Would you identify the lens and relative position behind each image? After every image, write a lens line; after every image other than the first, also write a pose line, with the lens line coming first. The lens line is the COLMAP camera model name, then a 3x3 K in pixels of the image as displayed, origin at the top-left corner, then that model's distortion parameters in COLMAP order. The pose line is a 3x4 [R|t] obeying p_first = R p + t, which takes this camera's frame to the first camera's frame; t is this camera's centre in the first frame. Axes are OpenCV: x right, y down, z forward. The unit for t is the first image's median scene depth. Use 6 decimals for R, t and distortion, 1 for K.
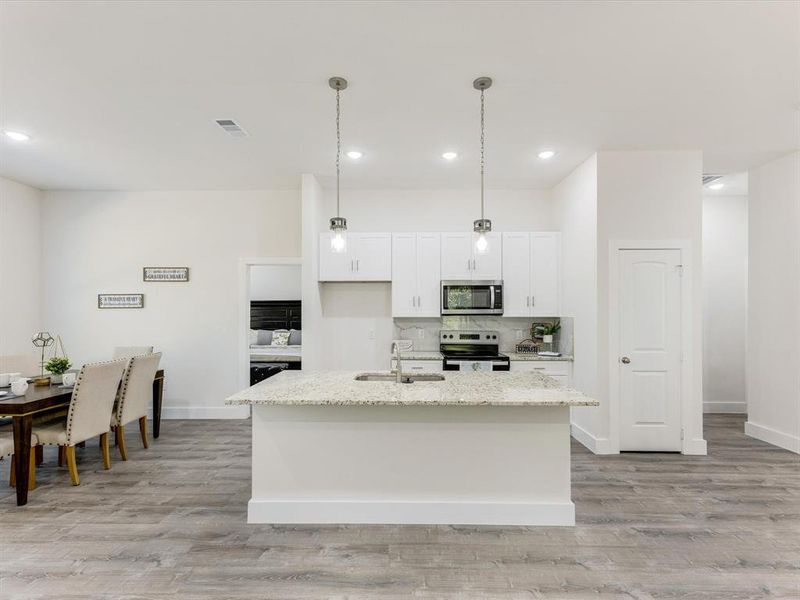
lens RADIAL K [[396.7, 0, 402.0], [0, 396.7, 305.8], [0, 0, 1]] dist [0.012727, -0.003219]
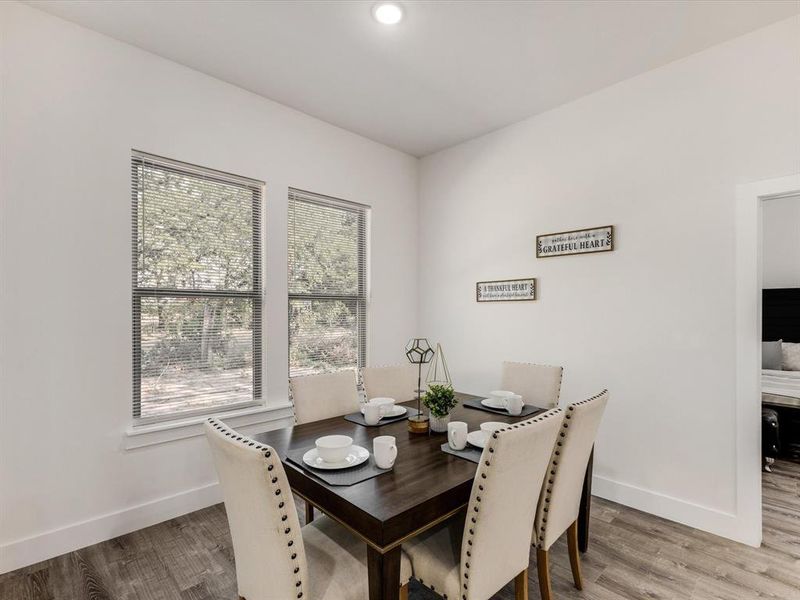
lens RADIAL K [[396.7, 0, 403.6], [0, 396.7, 310.2], [0, 0, 1]] dist [0.012727, -0.003219]
pose [[0.719504, 0.001206, -0.694488, -0.391672], [0.006741, 0.999939, 0.008720, 0.015109], [0.694456, -0.010955, 0.719452, 0.434092]]
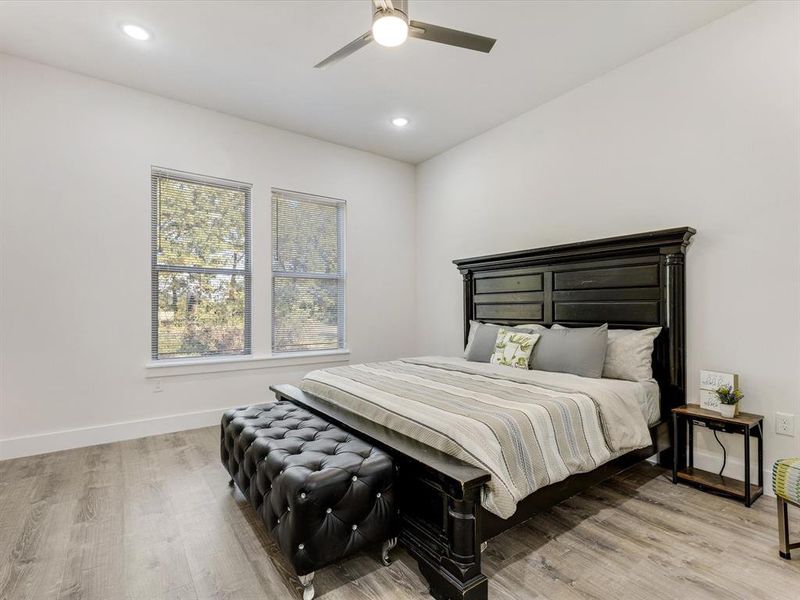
lens RADIAL K [[396.7, 0, 397.8], [0, 396.7, 304.2], [0, 0, 1]] dist [0.012727, -0.003219]
pose [[0.597177, -0.001785, -0.802107, -0.131703], [0.002738, 0.999996, -0.000187, 0.073288], [0.802104, -0.002084, 0.597180, 1.227652]]
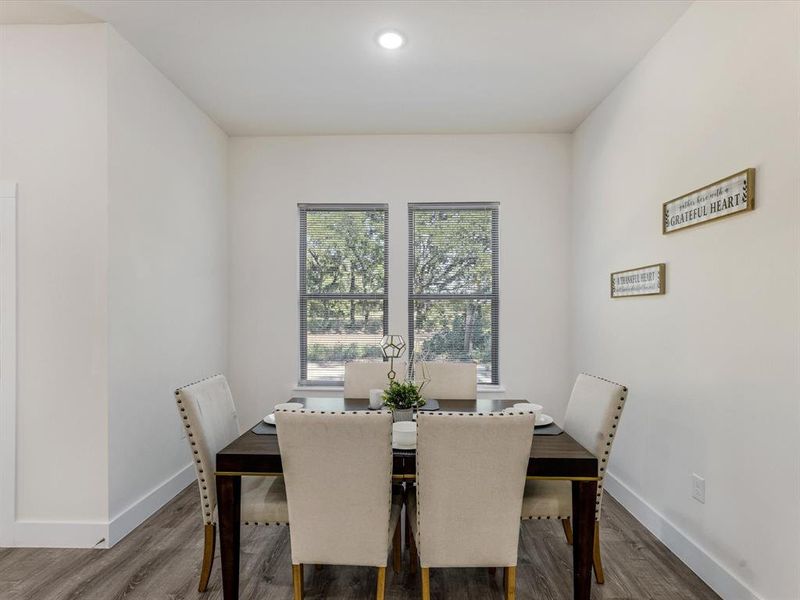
lens RADIAL K [[396.7, 0, 400.9], [0, 396.7, 307.0], [0, 0, 1]] dist [0.012727, -0.003219]
pose [[-0.012460, -0.003523, -0.999916, -0.216614], [0.006444, 0.999973, -0.003603, 0.020358], [0.999902, -0.006489, -0.012437, 0.766152]]
